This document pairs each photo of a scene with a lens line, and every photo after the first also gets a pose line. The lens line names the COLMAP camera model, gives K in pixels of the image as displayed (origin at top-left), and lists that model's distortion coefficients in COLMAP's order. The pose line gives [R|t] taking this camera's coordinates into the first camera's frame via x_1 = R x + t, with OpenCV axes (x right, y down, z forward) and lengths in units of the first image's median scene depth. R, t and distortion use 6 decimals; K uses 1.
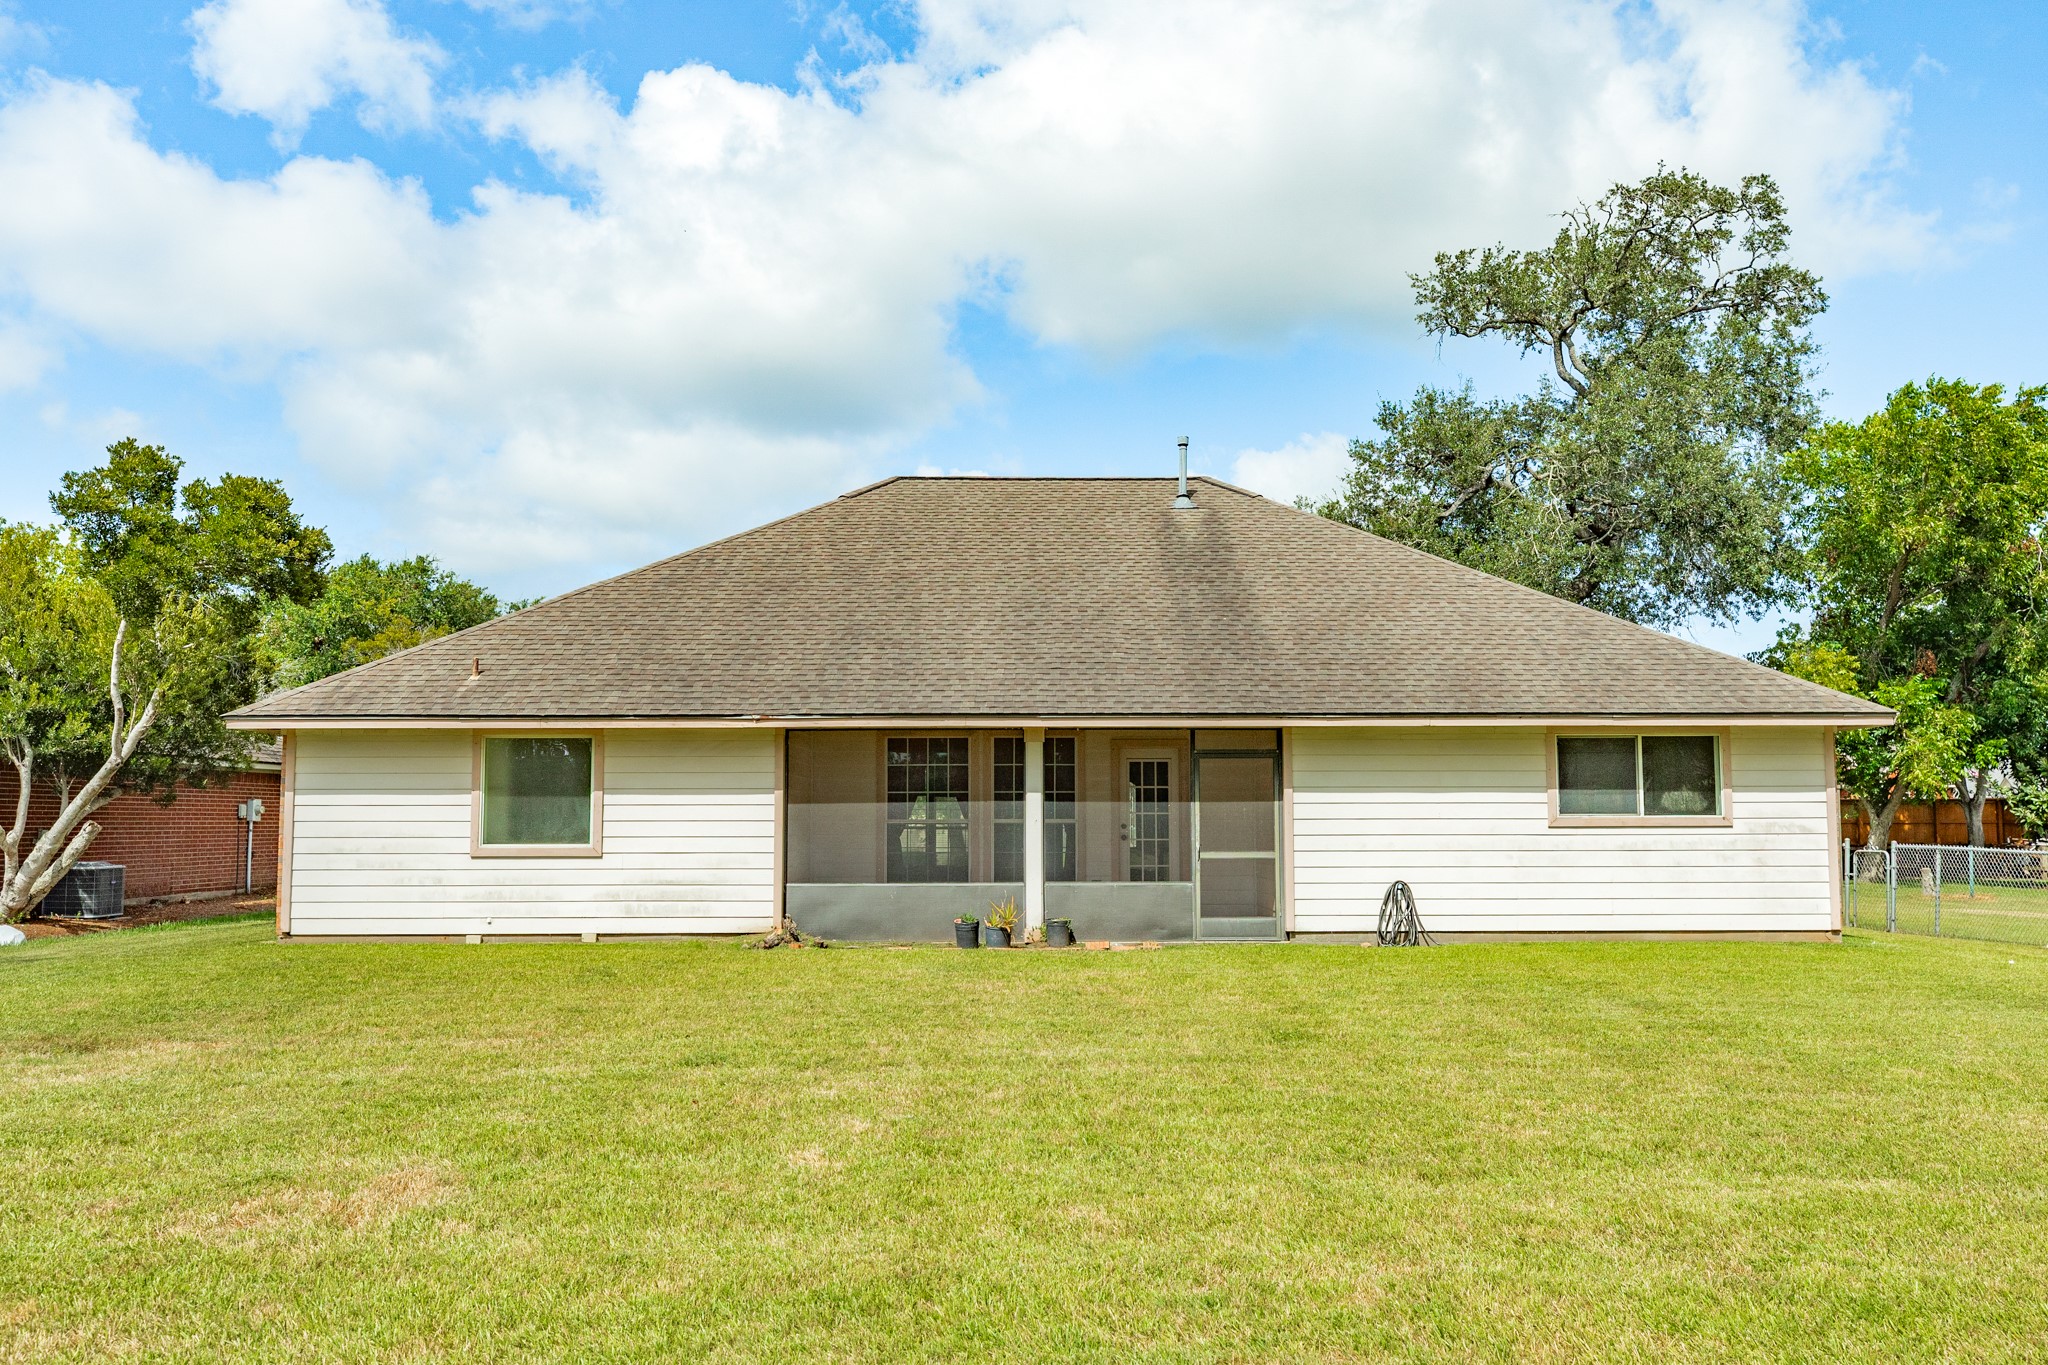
lens RADIAL K [[1466.0, 0, 1023.3], [0, 1466.0, 728.2], [0, 0, 1]] dist [0.000420, 0.000190]
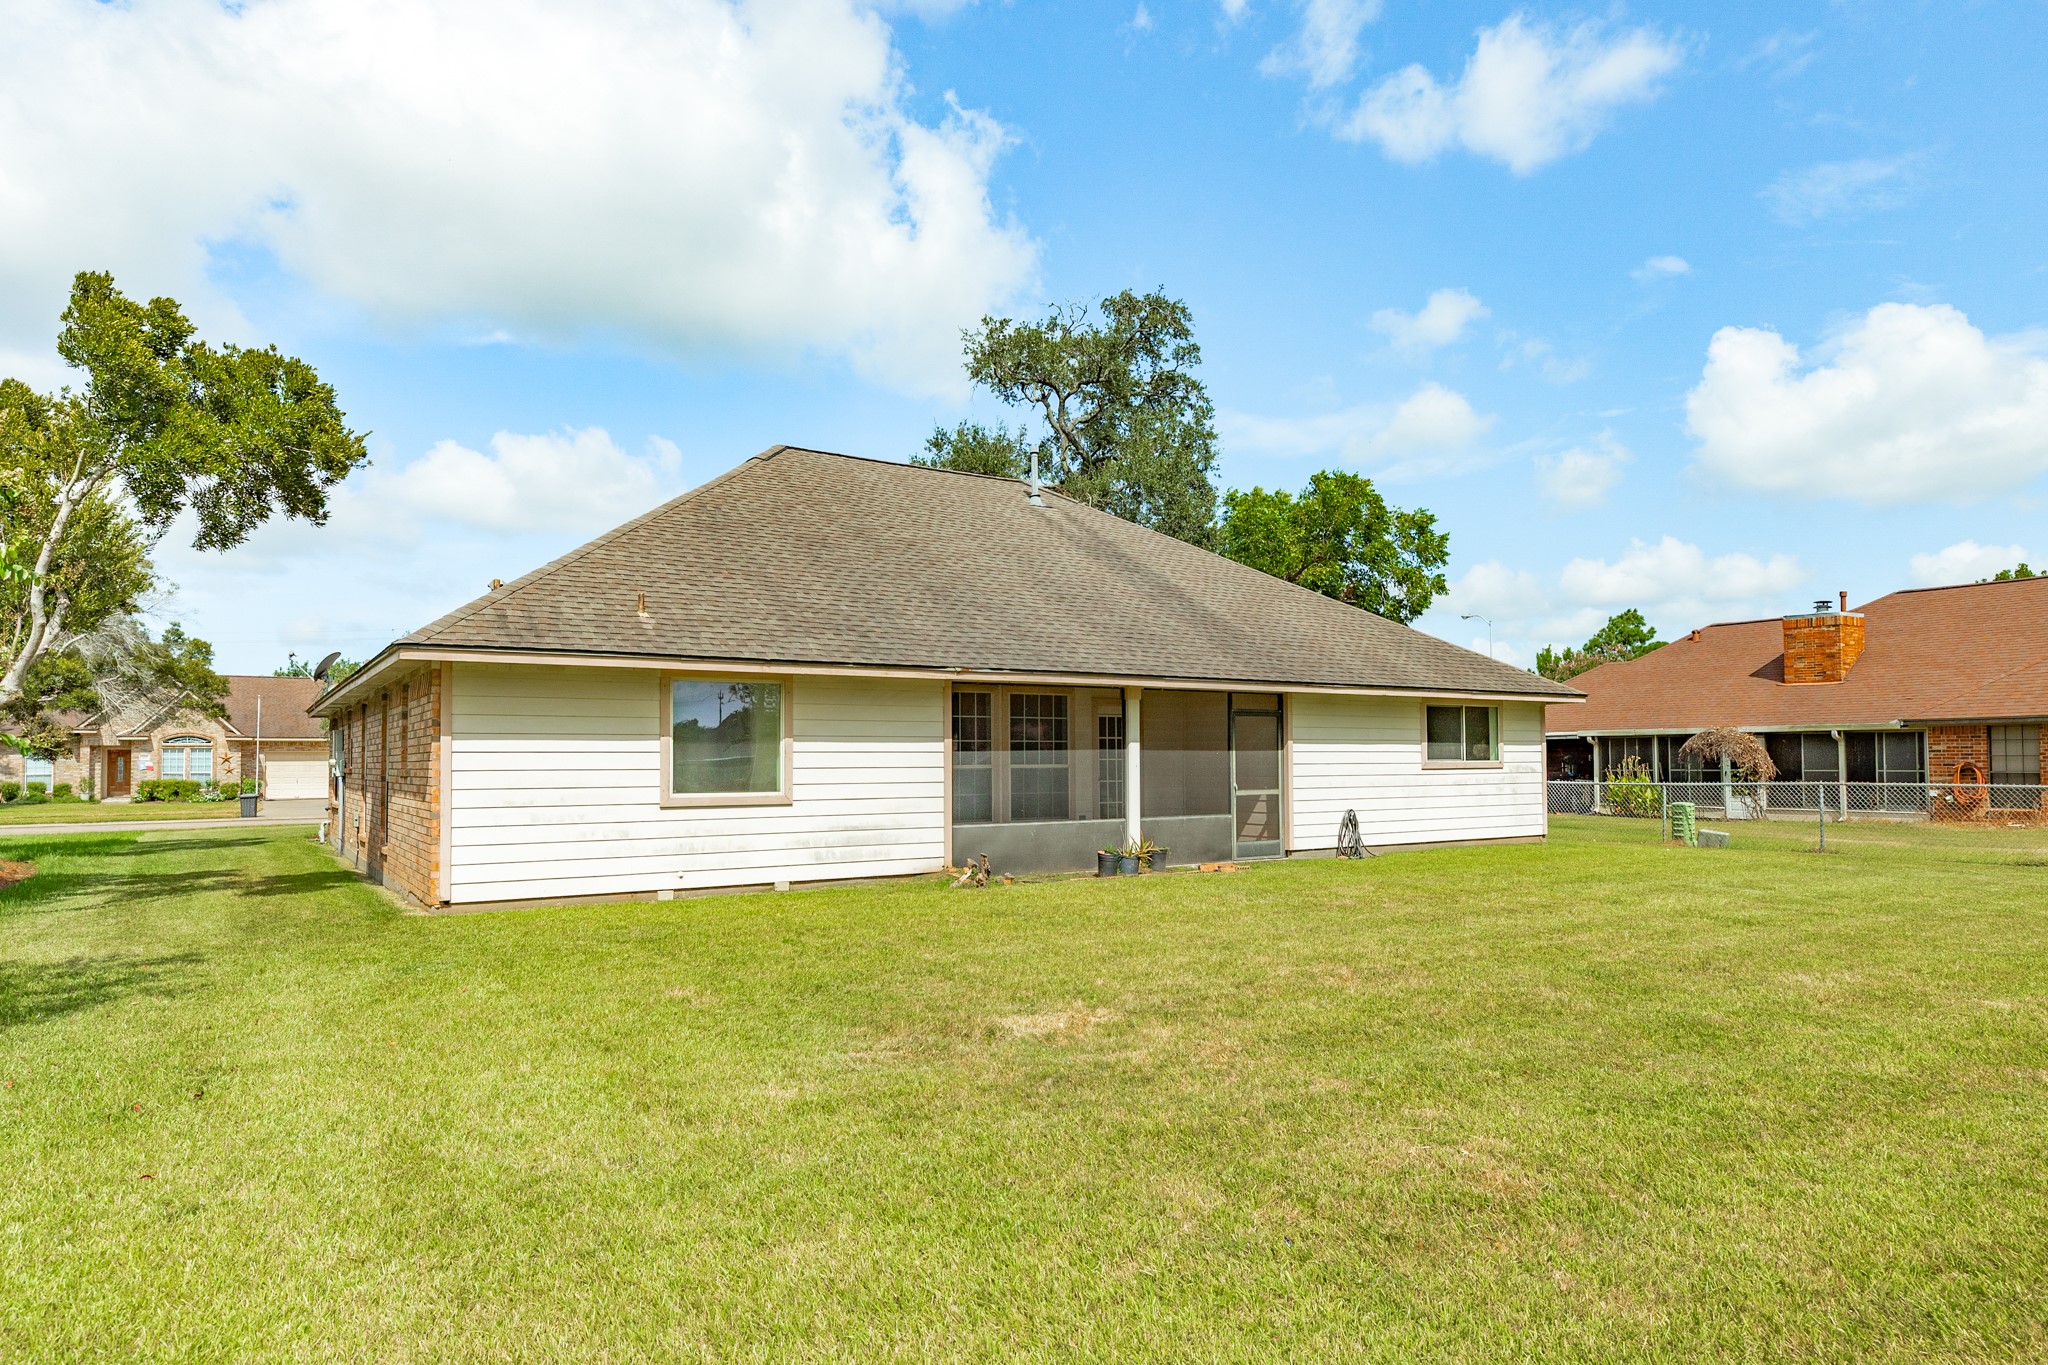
lens RADIAL K [[1220.3, 0, 1024.0], [0, 1220.3, 682.5], [0, 0, 1]] dist [-0.000280, -0.000321]
pose [[0.838254, 0.032993, 0.544281, -0.607444], [-0.031049, 0.999436, -0.012764, 0.010821], [-0.544395, -0.006200, 0.838806, 0.220109]]
